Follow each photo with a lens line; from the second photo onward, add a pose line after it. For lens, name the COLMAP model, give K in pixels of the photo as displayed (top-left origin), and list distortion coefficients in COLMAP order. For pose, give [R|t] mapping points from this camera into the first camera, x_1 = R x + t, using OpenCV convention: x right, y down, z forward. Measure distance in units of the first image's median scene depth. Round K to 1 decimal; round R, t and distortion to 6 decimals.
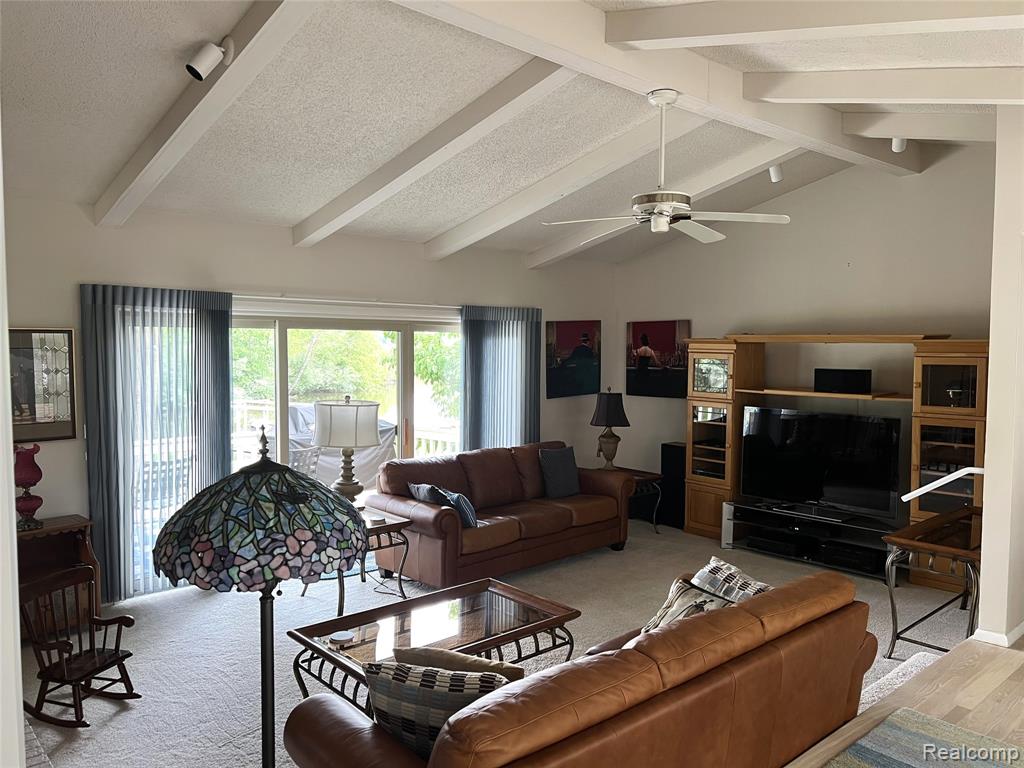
lens RADIAL K [[767.8, 0, 515.0], [0, 767.8, 387.7], [0, 0, 1]] dist [0.028931, -0.025306]
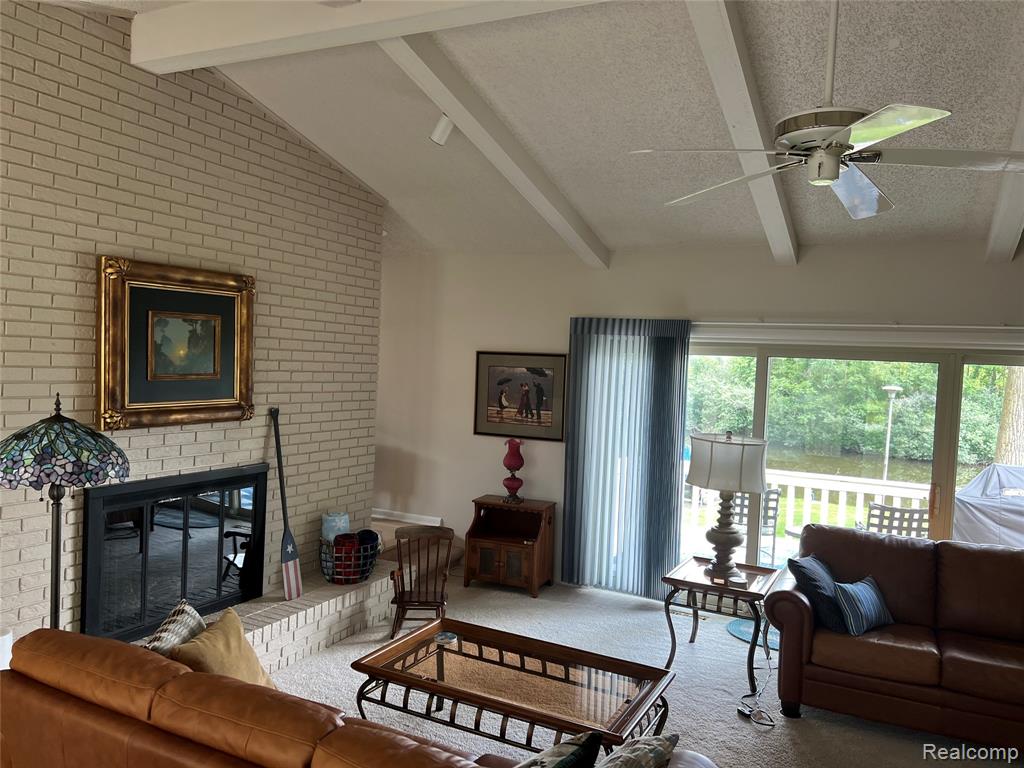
lens RADIAL K [[767.8, 0, 515.2], [0, 767.8, 378.8], [0, 0, 1]] dist [0.028931, -0.025306]
pose [[0.340474, 0.032308, -0.939699, 0.532604], [-0.095950, 0.995386, -0.000542, -0.025293], [0.935346, 0.090348, 0.342003, 0.472713]]
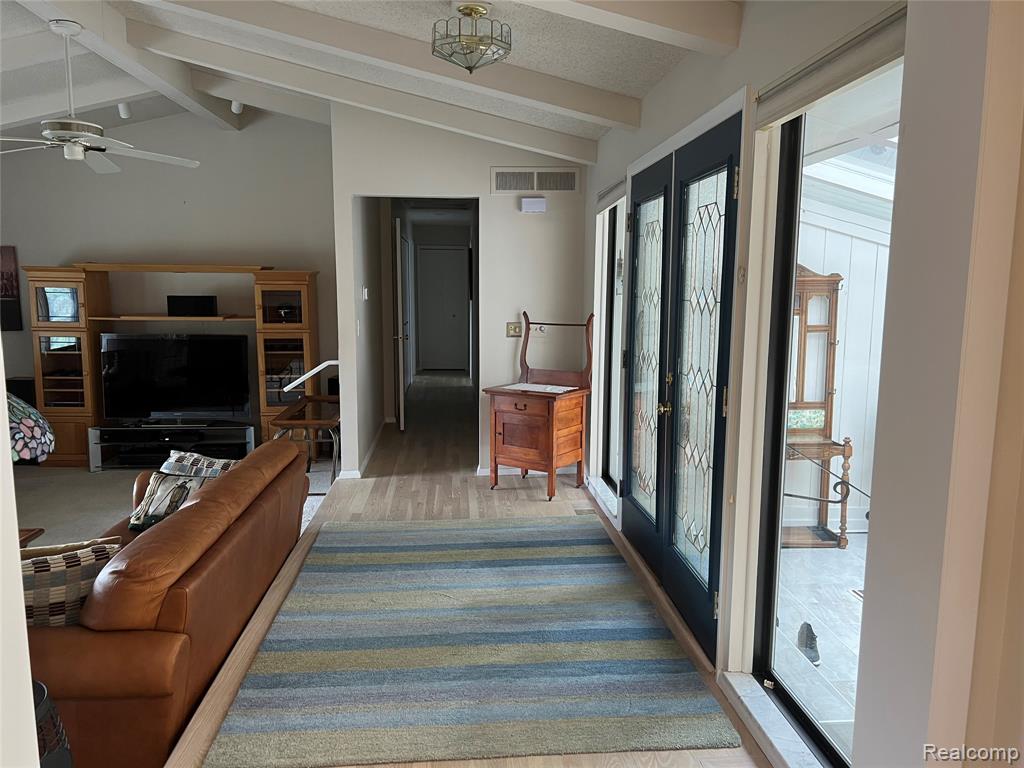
lens RADIAL K [[767.8, 0, 511.6], [0, 767.8, 389.2], [0, 0, 1]] dist [0.028931, -0.025306]
pose [[0.607286, -0.108756, 0.787004, -0.230570], [0.042223, 0.993604, 0.104725, 0.015713], [-0.793360, -0.030368, 0.607994, -0.087016]]
